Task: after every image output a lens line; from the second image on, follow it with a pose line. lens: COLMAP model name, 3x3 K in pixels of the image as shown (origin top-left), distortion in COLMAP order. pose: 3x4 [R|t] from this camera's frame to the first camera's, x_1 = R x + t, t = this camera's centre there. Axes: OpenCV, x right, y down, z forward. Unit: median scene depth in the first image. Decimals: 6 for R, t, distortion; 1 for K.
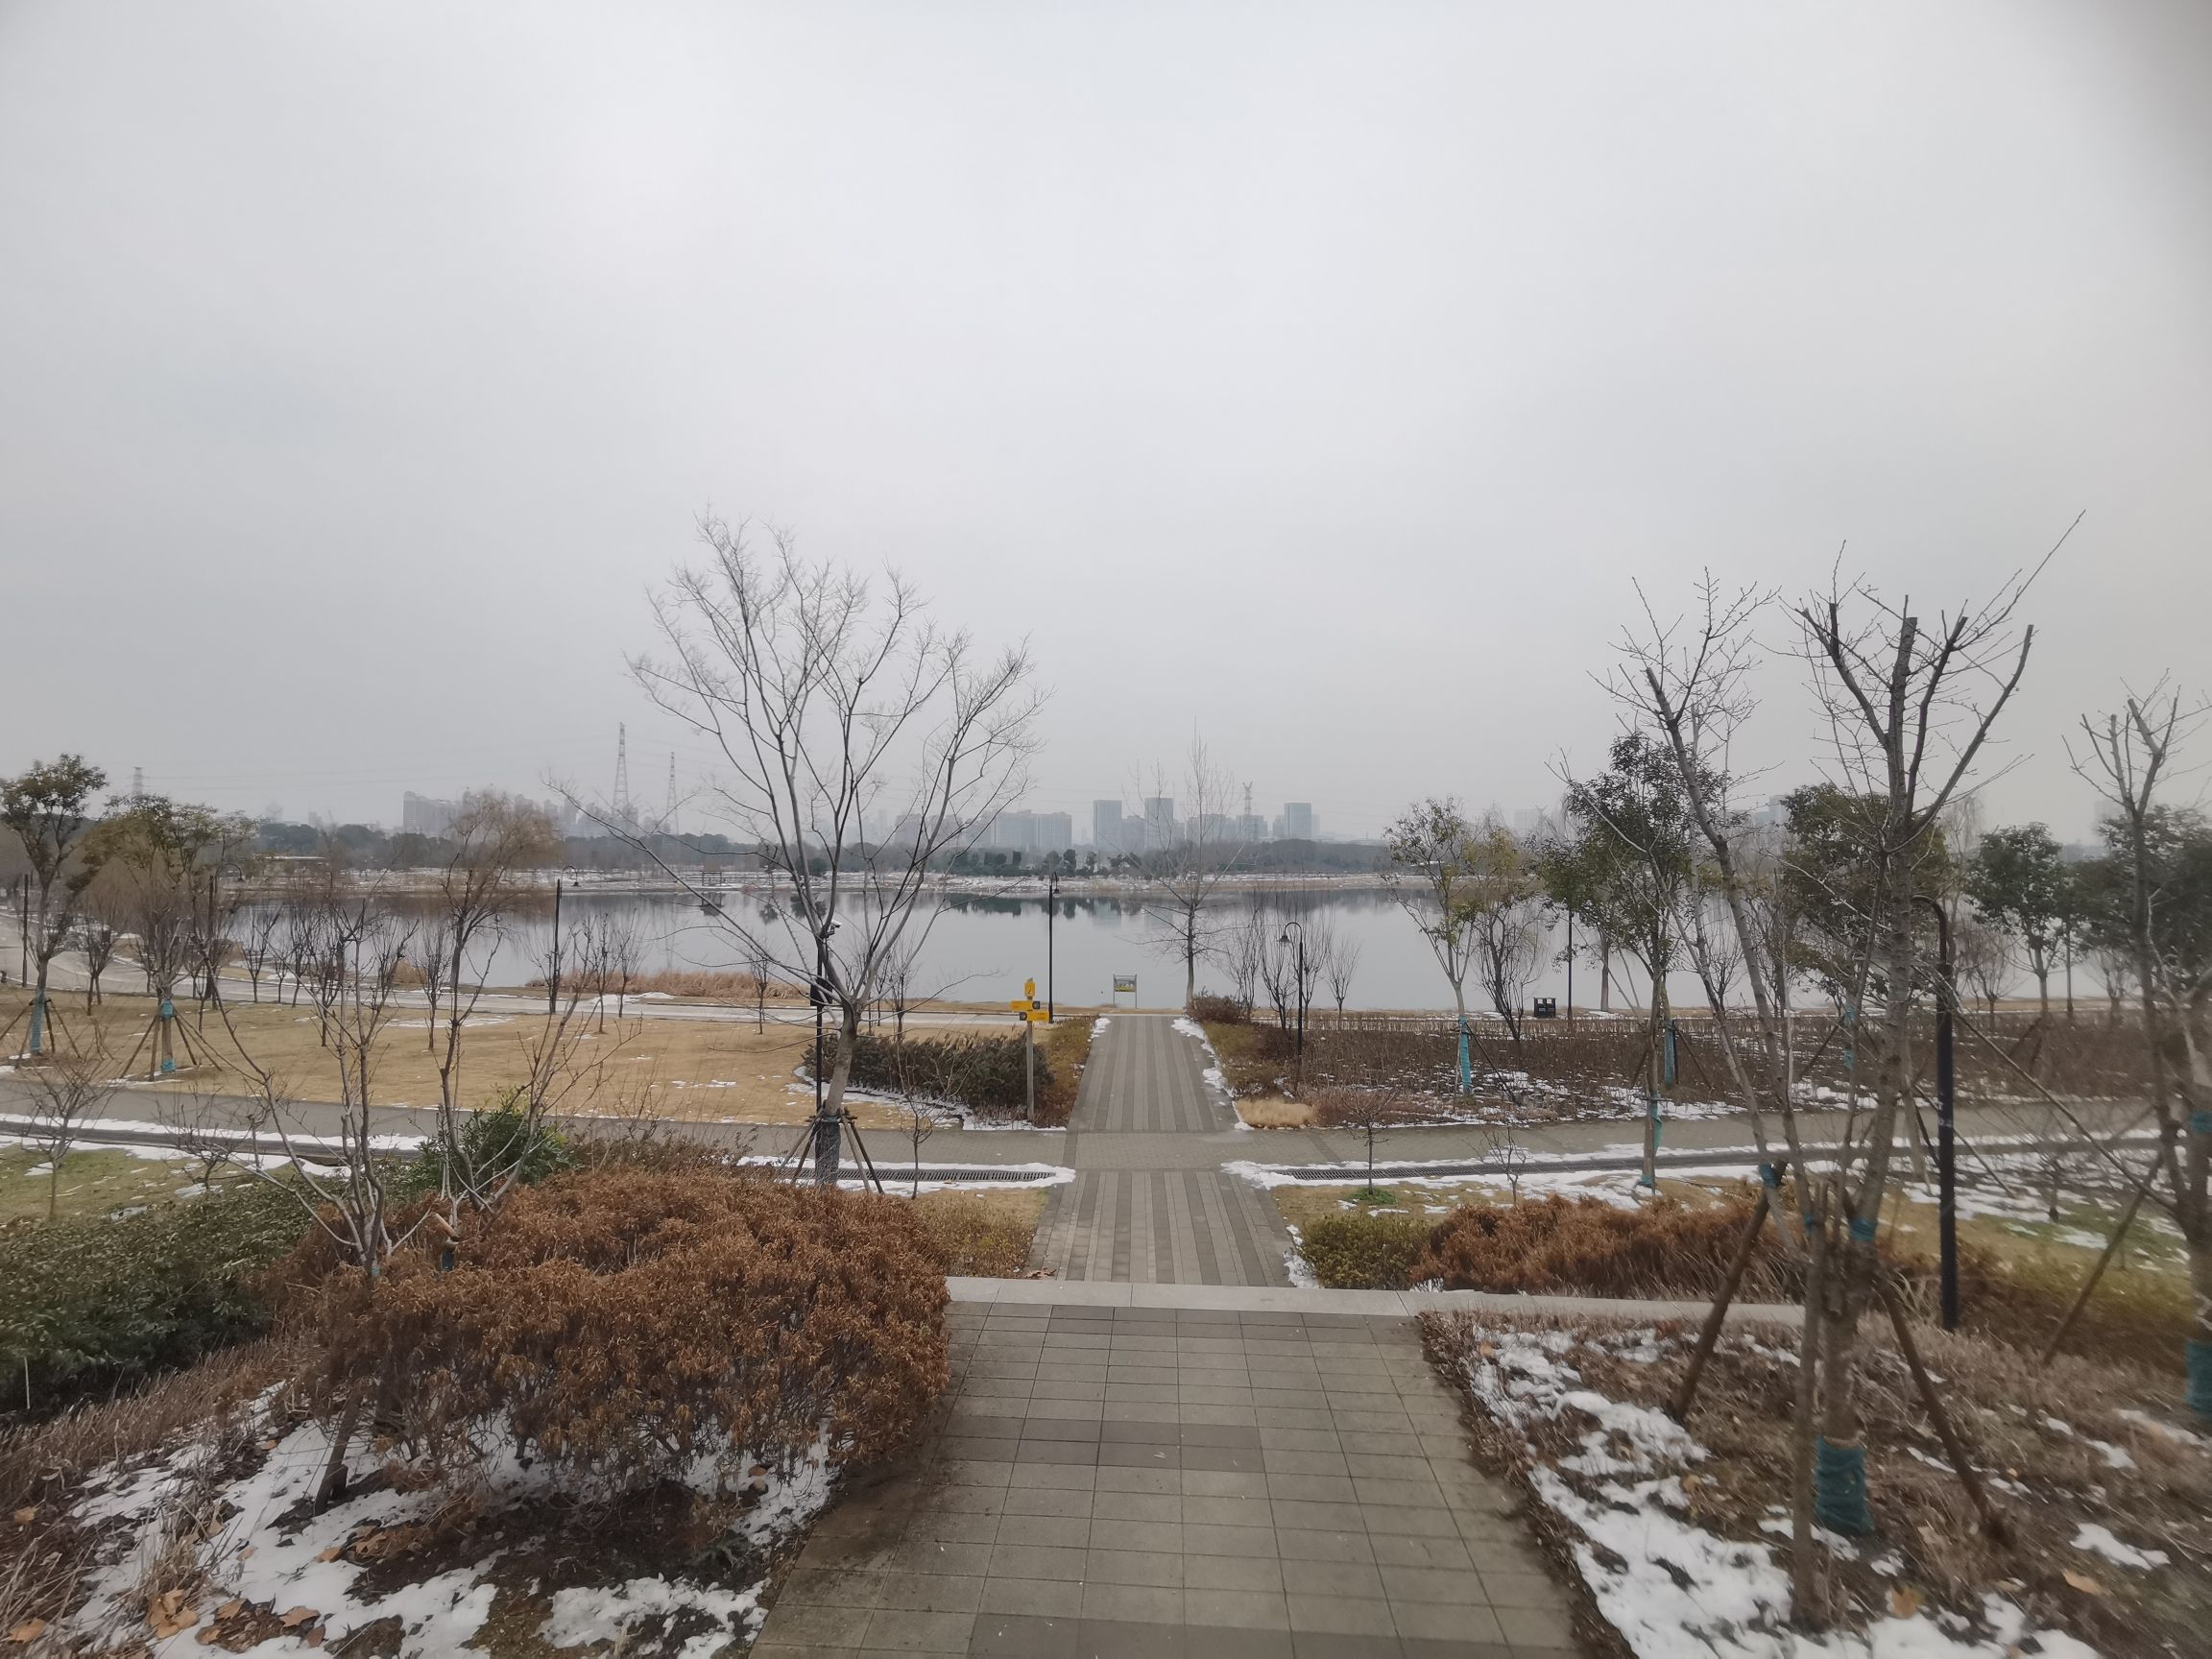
lens RADIAL K [[1104.5, 0, 1073.8], [0, 1104.5, 835.1], [0, 0, 1]] dist [-0.000068, 0.032488]
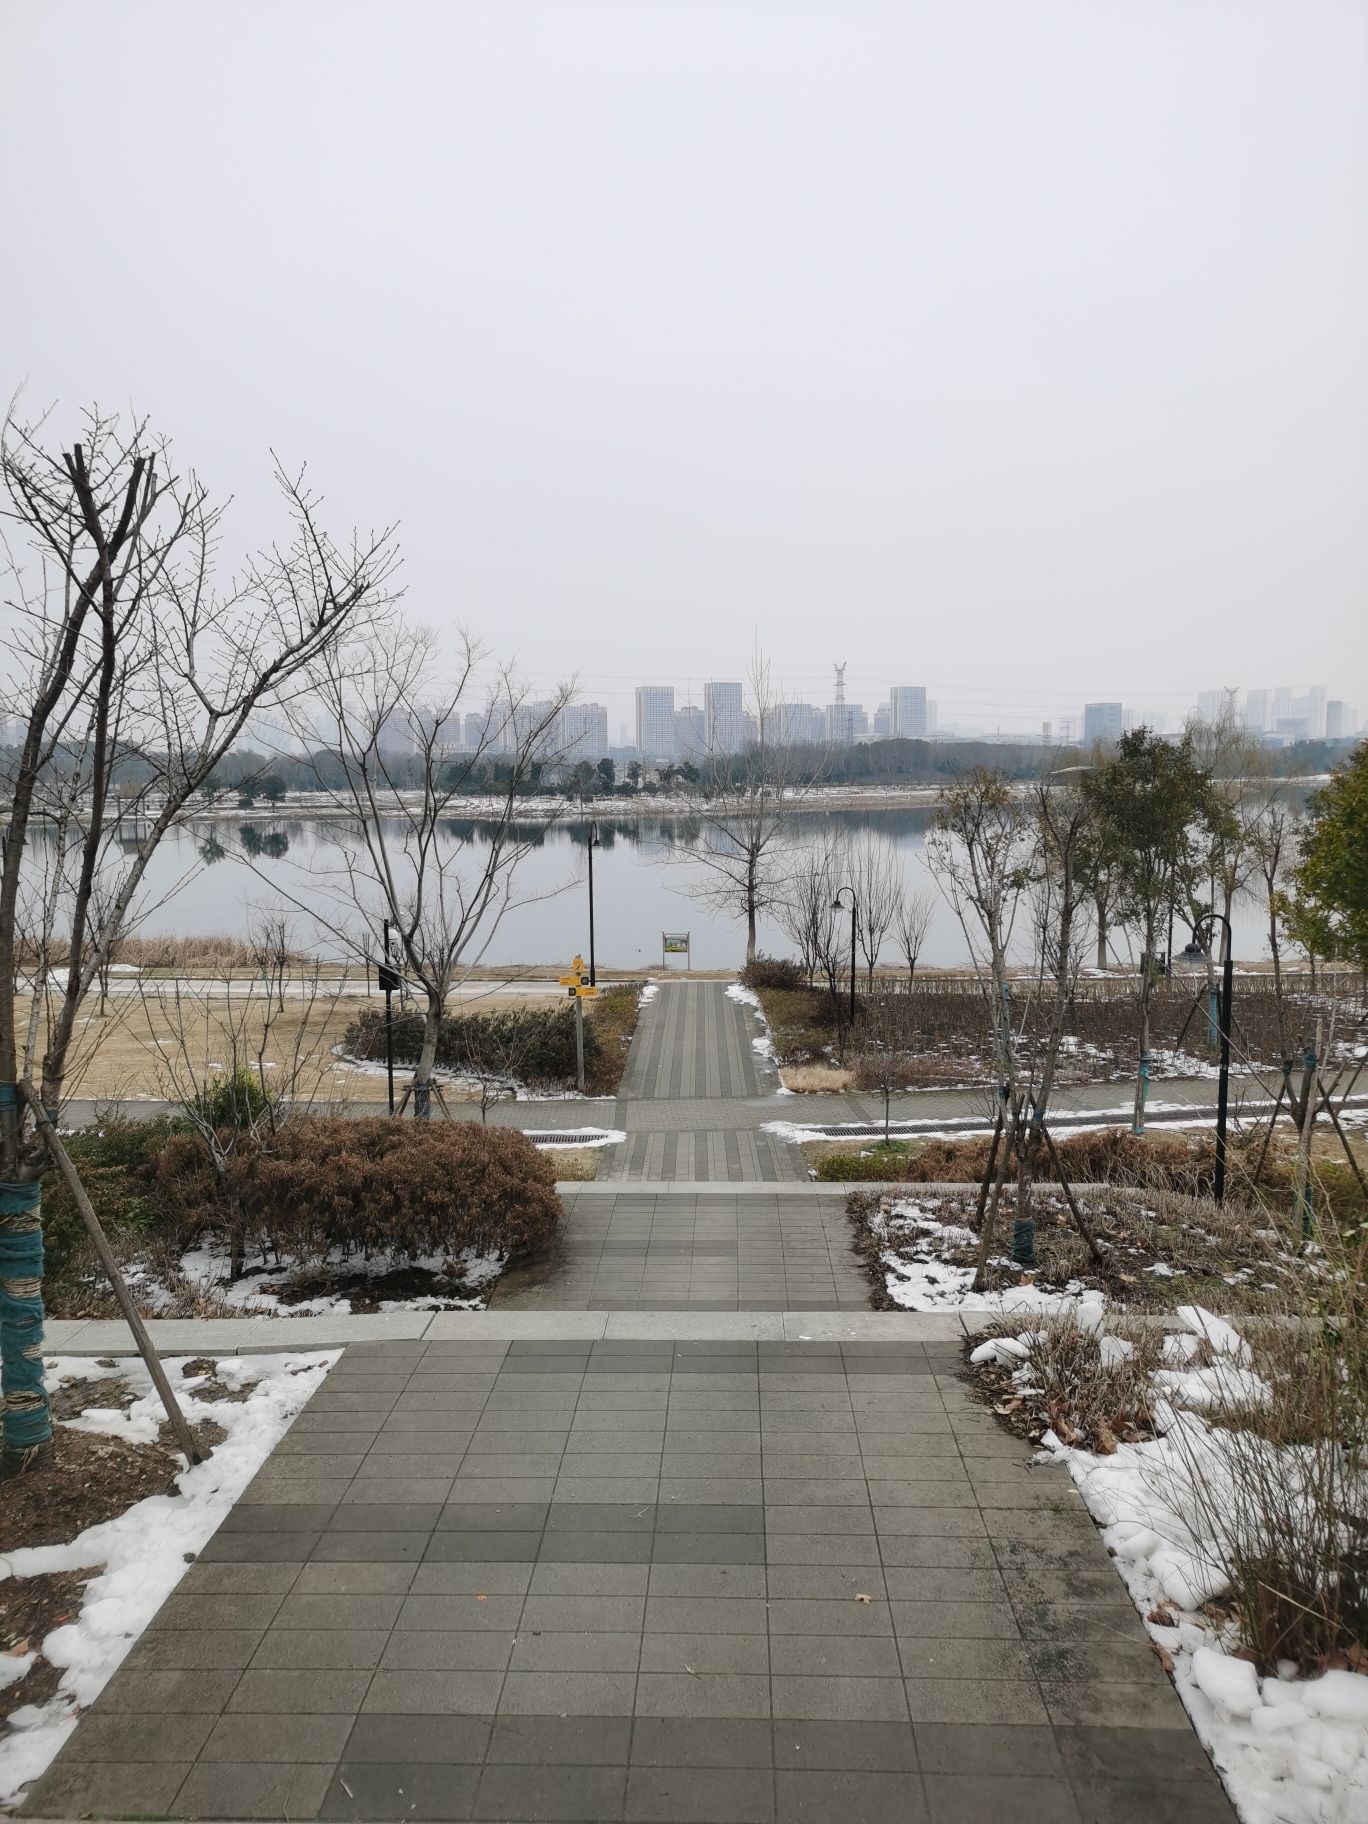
lens RADIAL K [[1433.3, 0, 684.0], [0, 1433.3, 912.0], [0, 0, 1]] dist [0.206367, 0.000093]
pose [[0.998679, -0.015270, 0.049059, -0.006747], [0.009270, 0.992697, 0.120280, -0.071963], [-0.050538, -0.119666, 0.991527, -0.335168]]
